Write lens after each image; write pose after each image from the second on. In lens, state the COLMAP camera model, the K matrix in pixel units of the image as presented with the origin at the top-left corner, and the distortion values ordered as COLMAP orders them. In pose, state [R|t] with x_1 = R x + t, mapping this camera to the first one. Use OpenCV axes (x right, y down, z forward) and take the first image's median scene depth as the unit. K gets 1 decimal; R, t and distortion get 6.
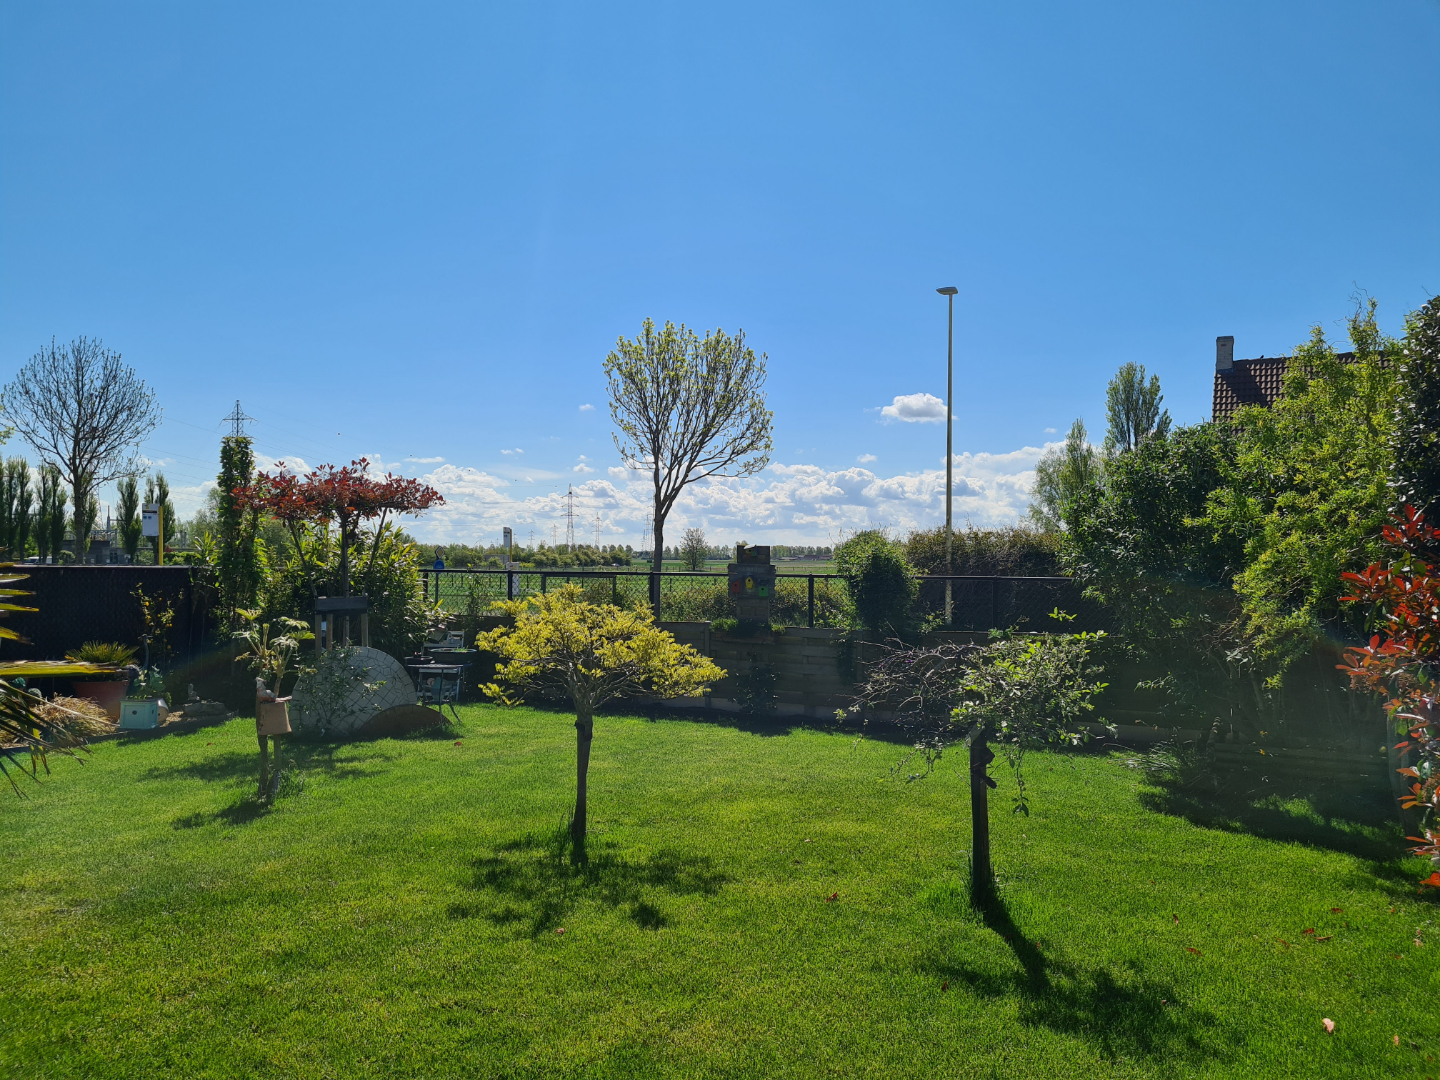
lens RADIAL K [[1077.6, 0, 716.4], [0, 1077.6, 547.5], [0, 0, 1]] dist [0.079202, -0.064088]
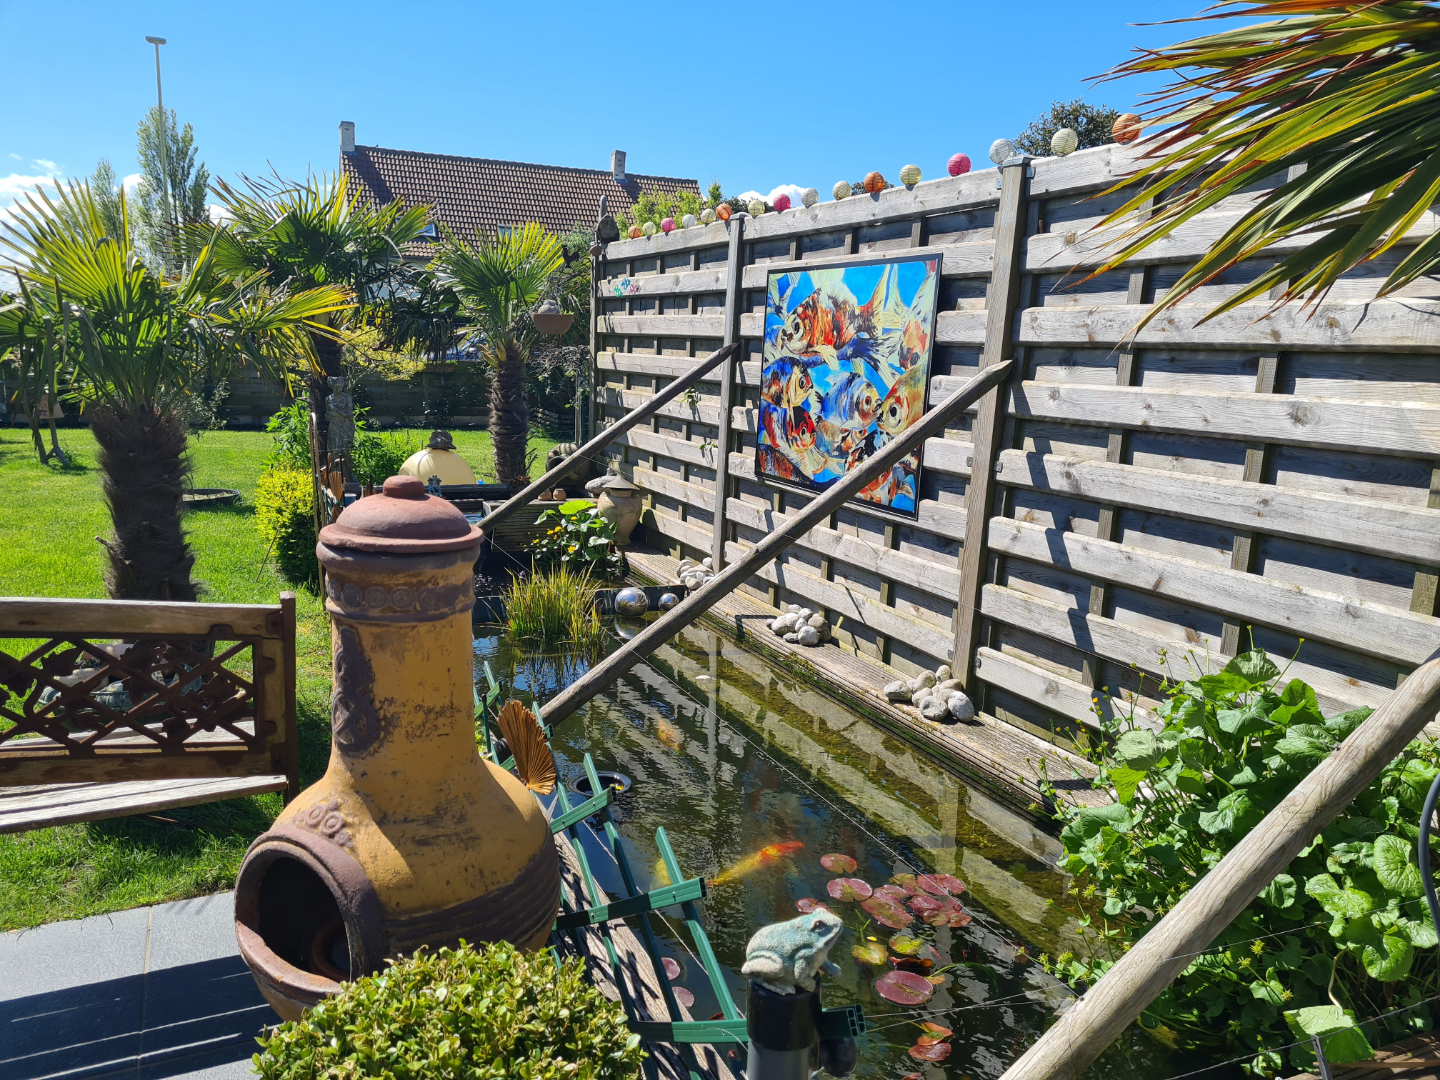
lens RADIAL K [[1086.7, 0, 719.8], [0, 1086.7, 544.8], [0, 0, 1]] dist [0.082158, -0.068506]
pose [[0.652933, -0.118051, 0.748159, -0.283679], [-0.039981, 0.981030, 0.189687, 0.011883], [-0.756359, -0.153765, 0.635828, -0.149875]]
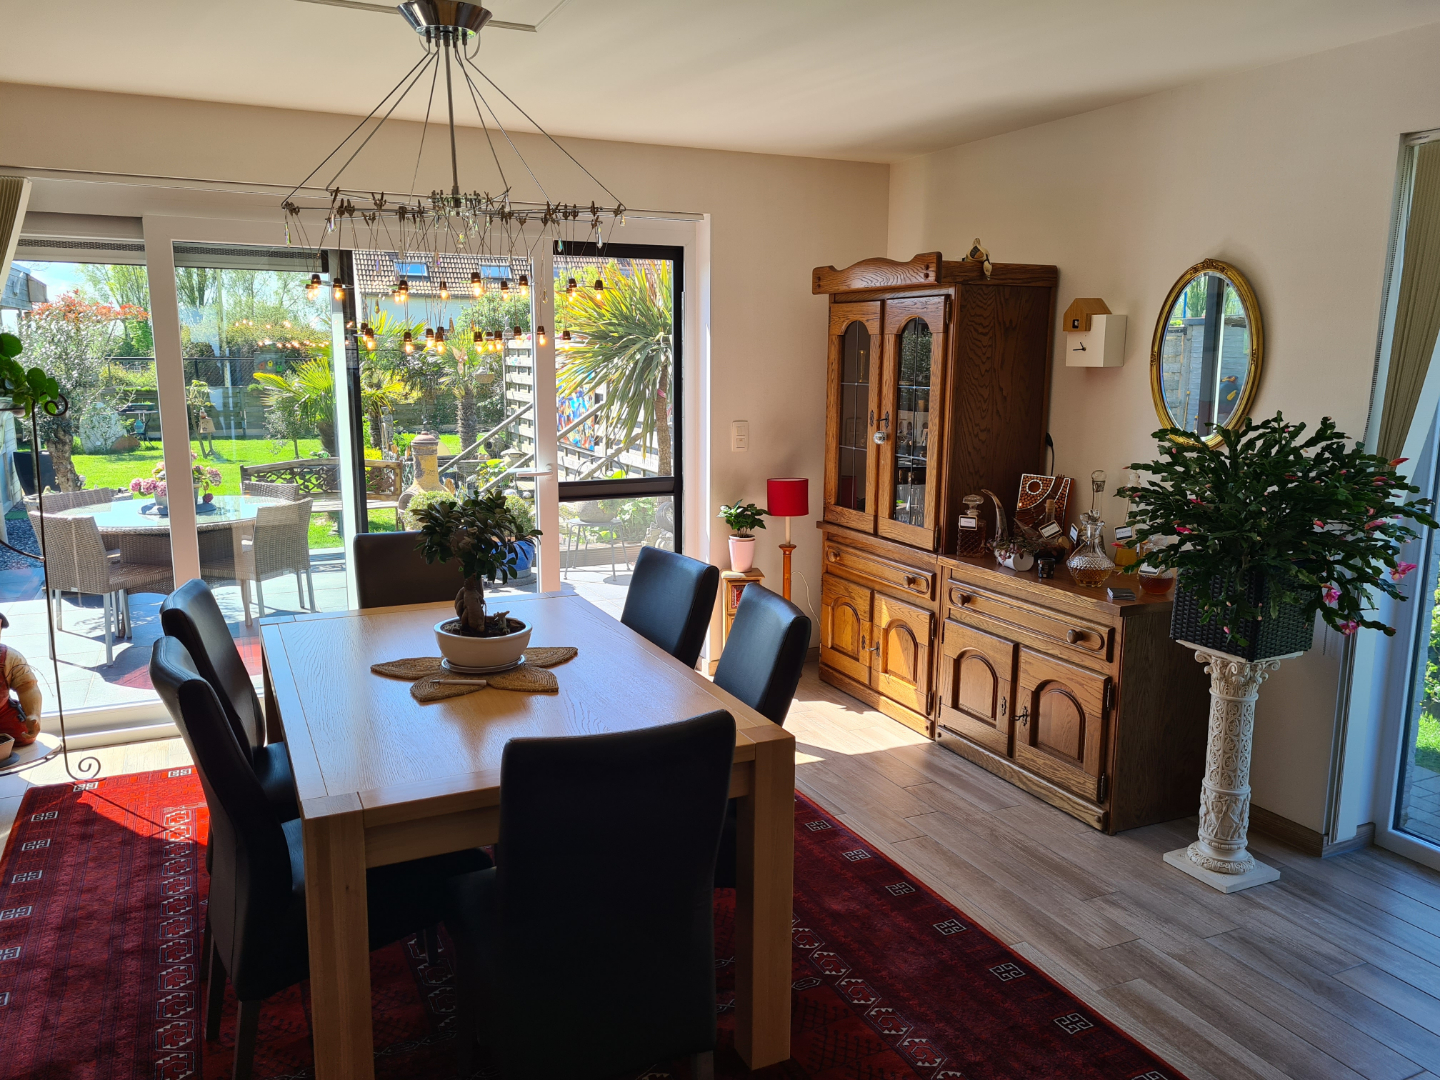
lens RADIAL K [[1086.7, 0, 719.8], [0, 1086.7, 544.8], [0, 0, 1]] dist [0.082158, -0.068506]
pose [[0.649386, -0.139169, 0.747616, -1.522048], [-0.008050, 0.981798, 0.189755, -0.159249], [-0.760416, -0.129243, 0.636446, -1.938640]]
